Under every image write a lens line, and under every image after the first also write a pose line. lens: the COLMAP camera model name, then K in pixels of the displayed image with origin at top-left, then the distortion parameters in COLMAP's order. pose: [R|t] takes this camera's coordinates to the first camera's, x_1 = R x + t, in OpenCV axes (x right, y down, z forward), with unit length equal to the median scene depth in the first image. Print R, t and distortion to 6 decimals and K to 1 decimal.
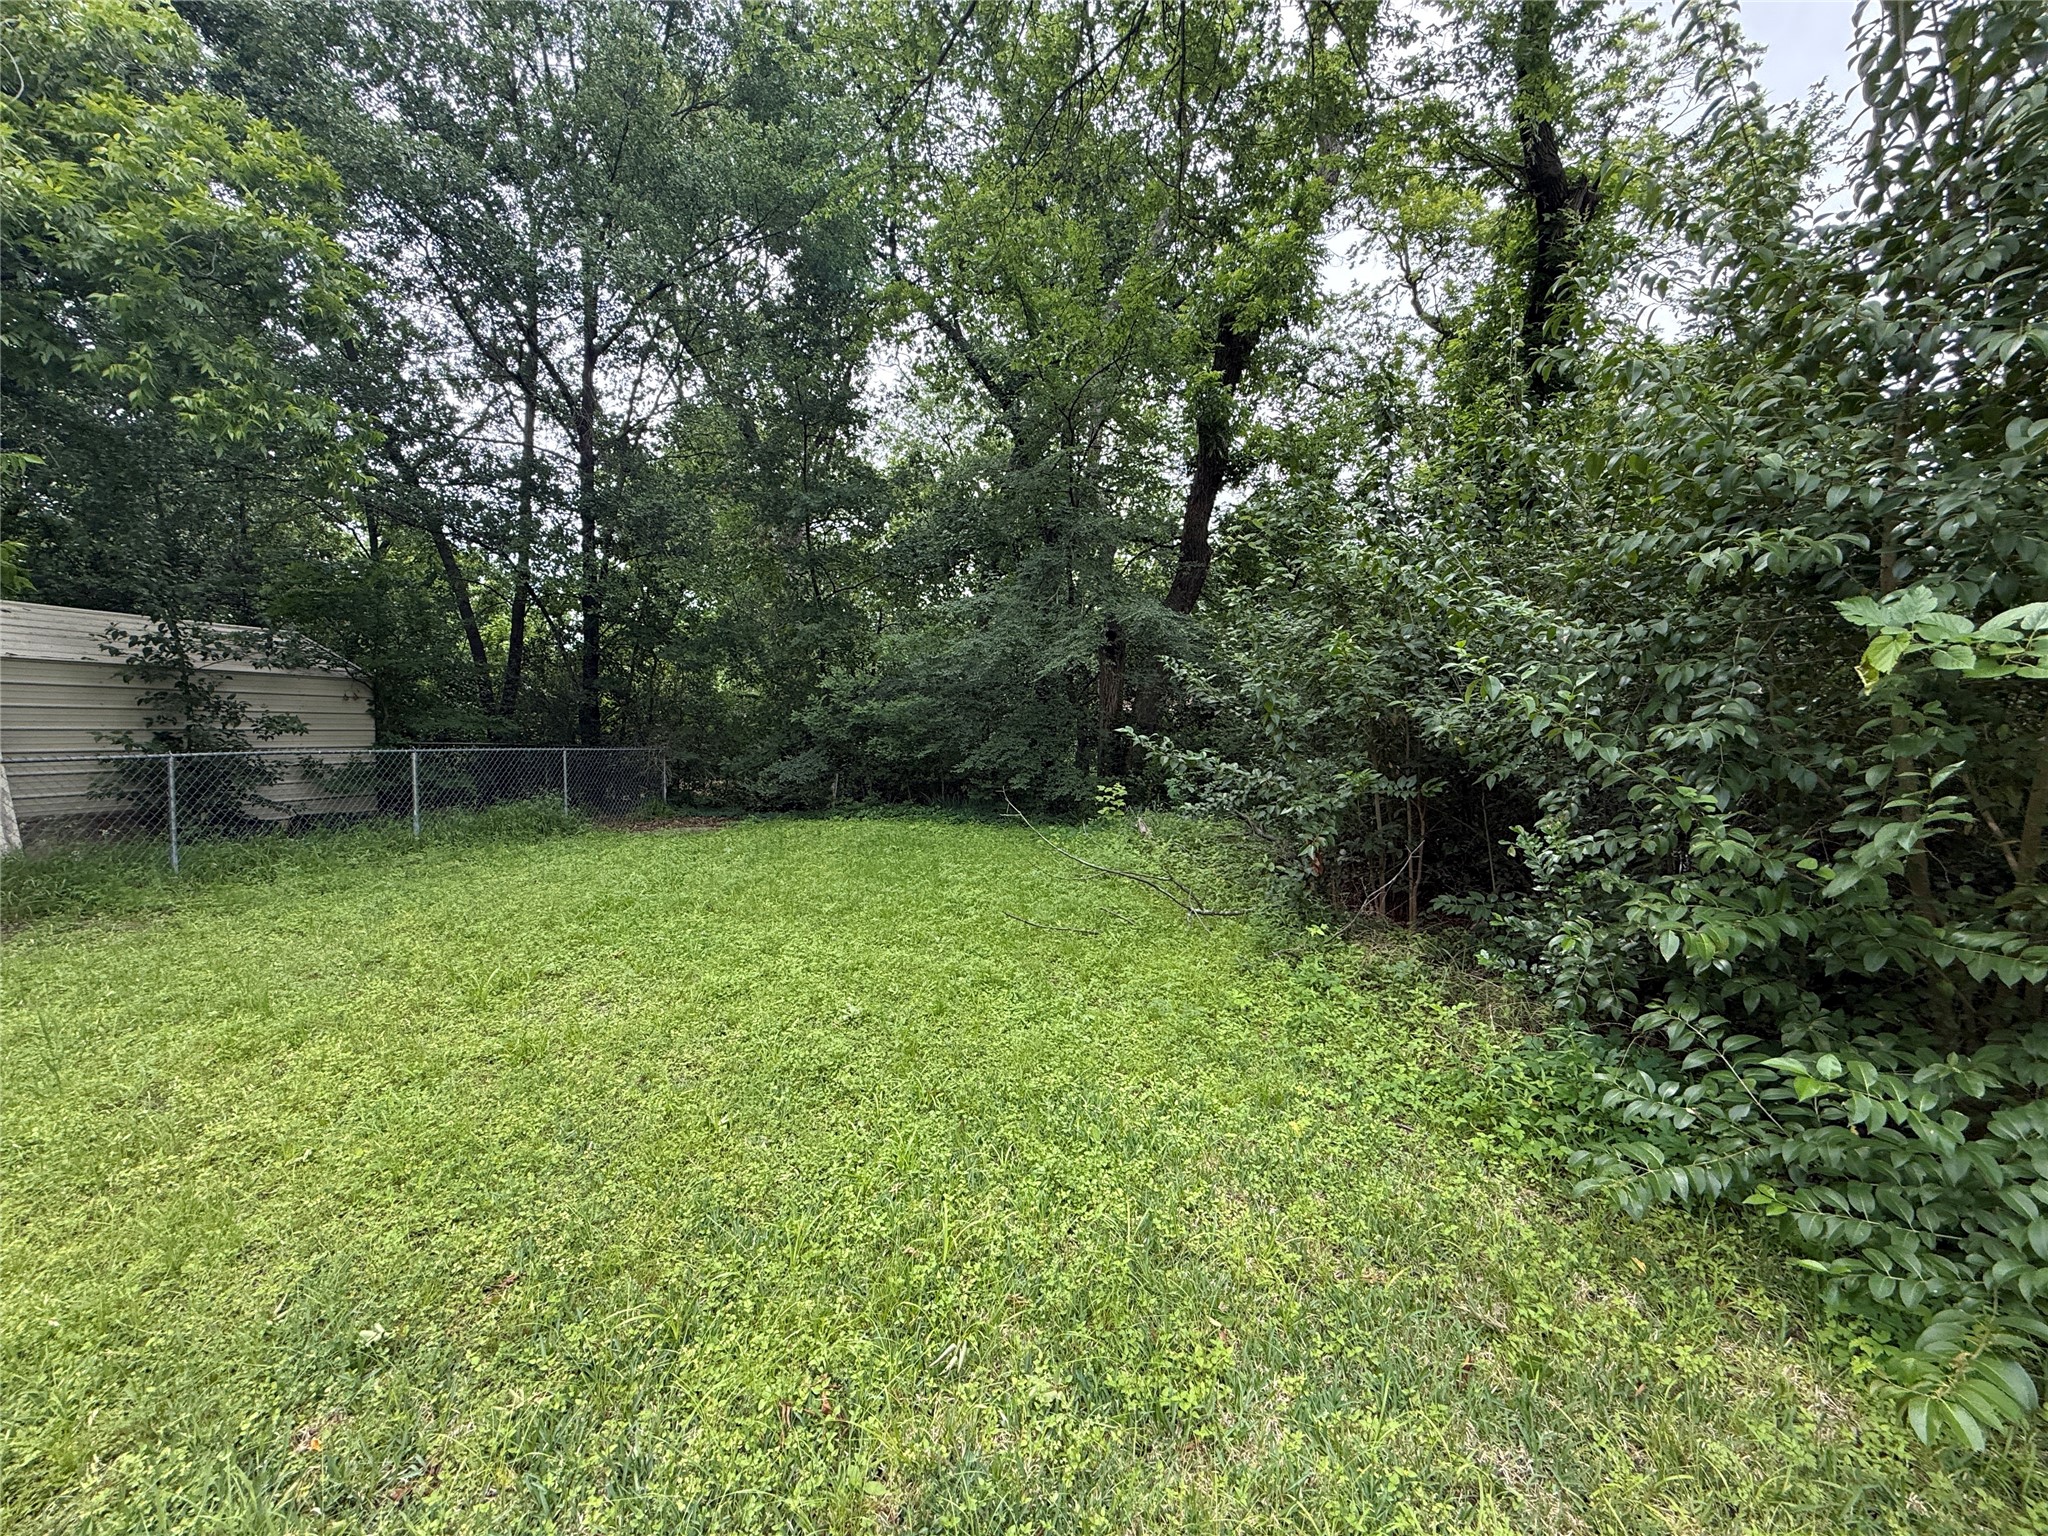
lens RADIAL K [[813.4, 0, 1023.0], [0, 813.4, 766.6], [0, 0, 1]] dist [-0.000754, -0.000377]
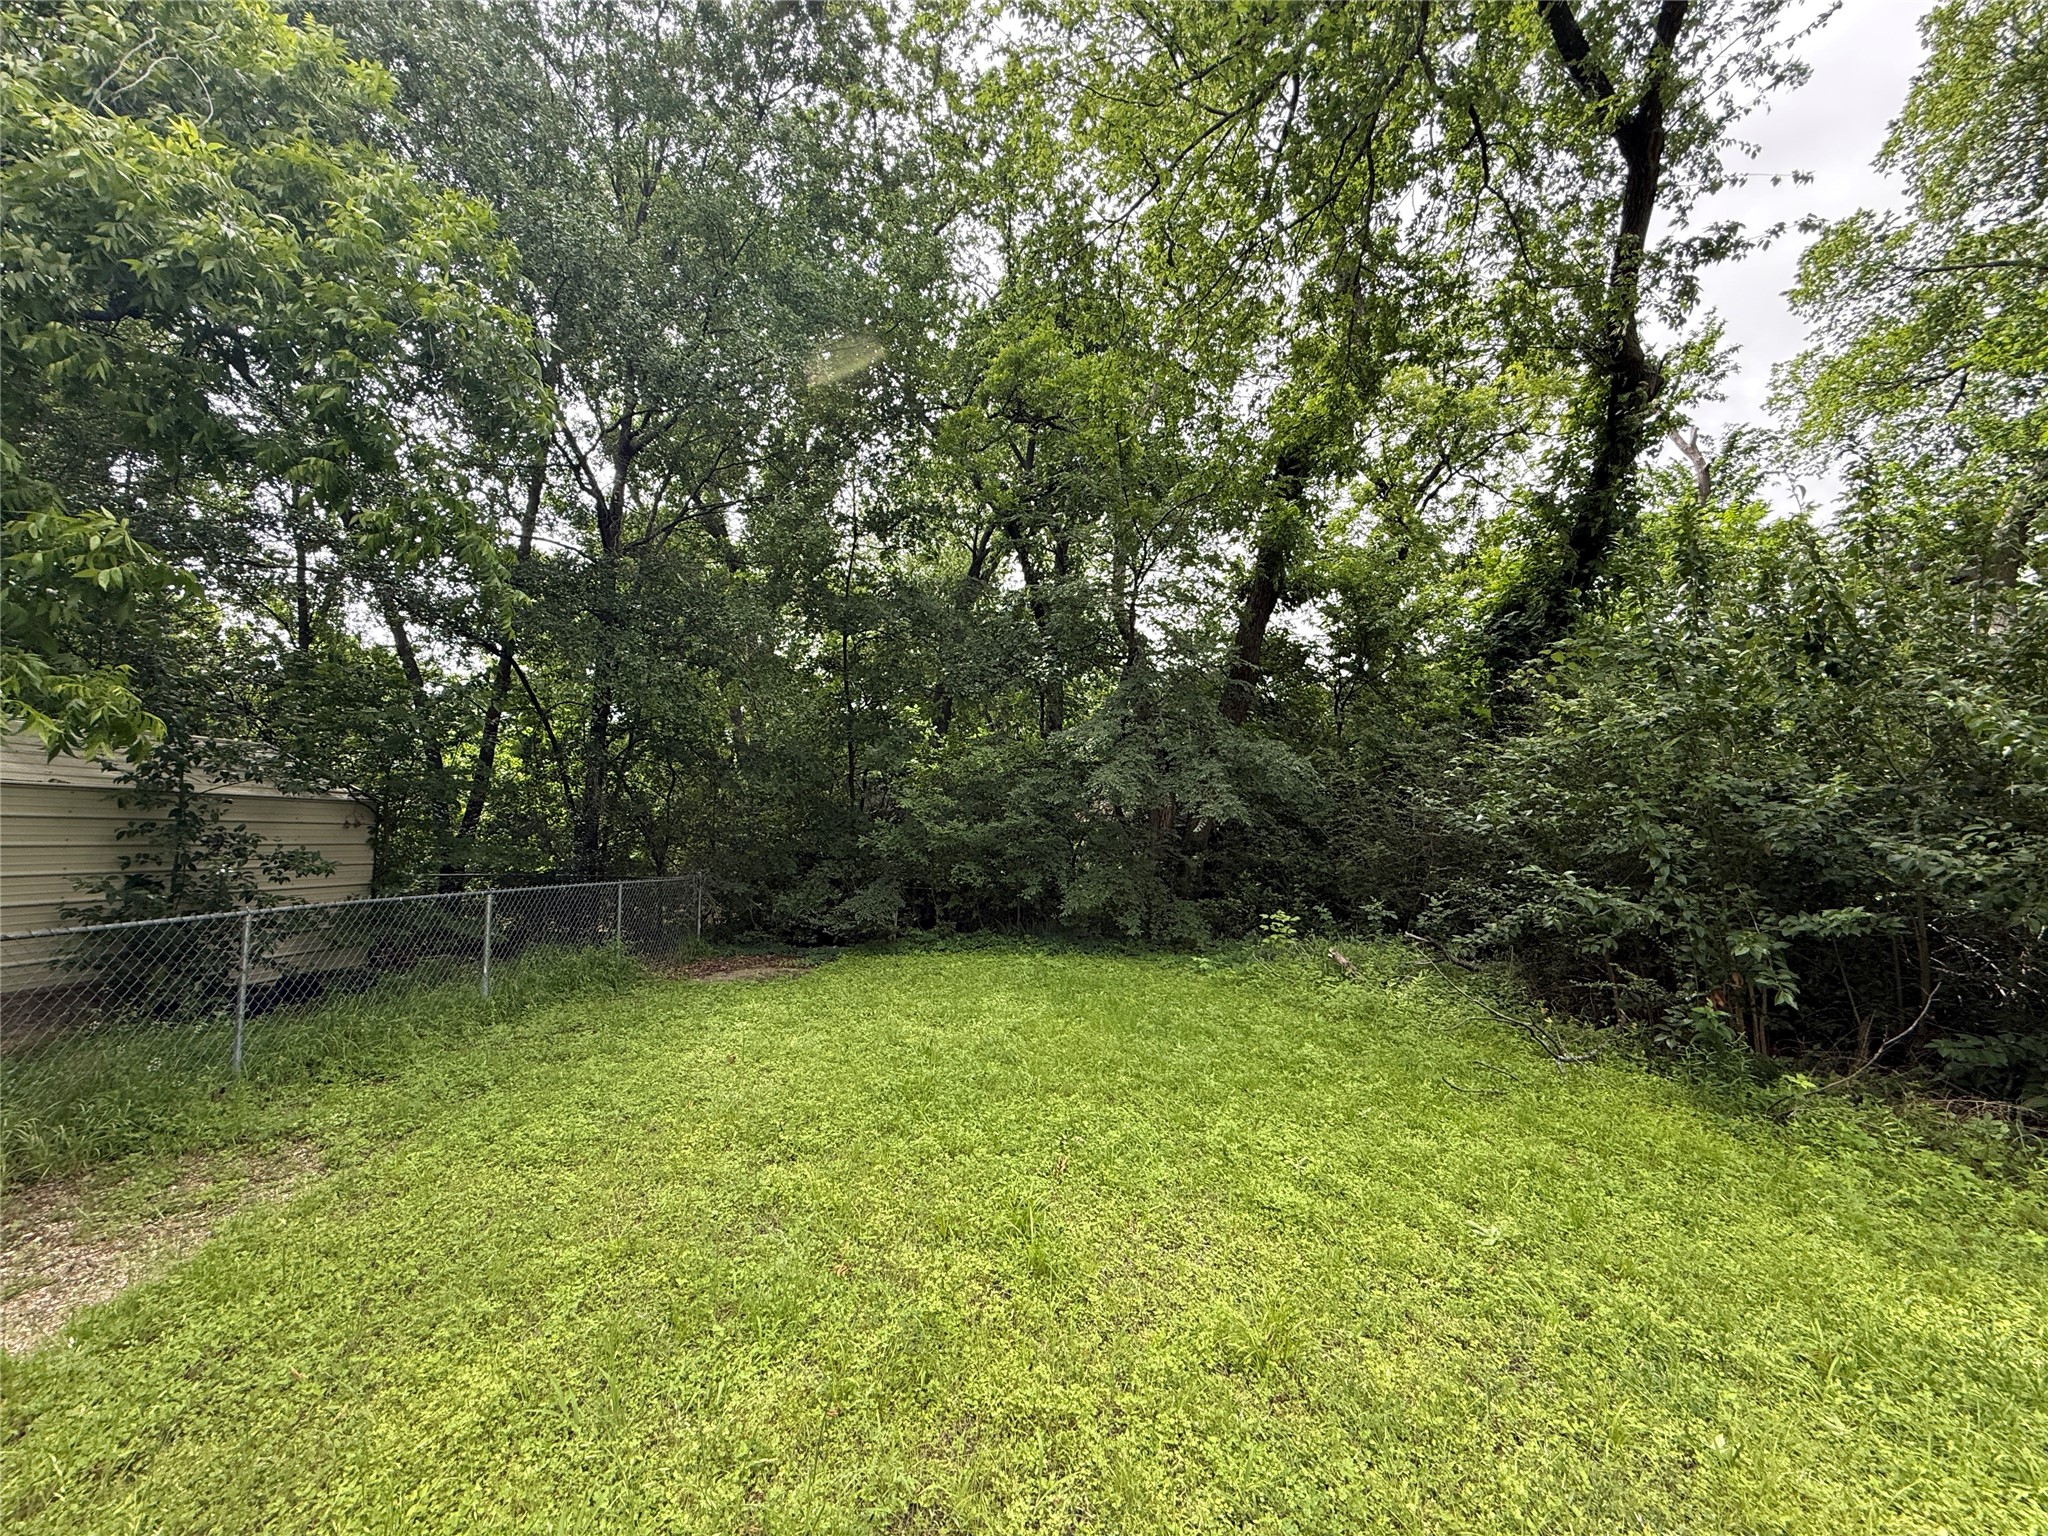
lens RADIAL K [[813.4, 0, 1023.9], [0, 813.4, 771.5], [0, 0, 1]] dist [-0.000754, -0.000377]
pose [[0.980395, 0.007890, 0.196886, -0.359853], [0.017043, 0.992058, -0.124621, -0.027853], [-0.196305, 0.125534, 0.972474, 0.078045]]
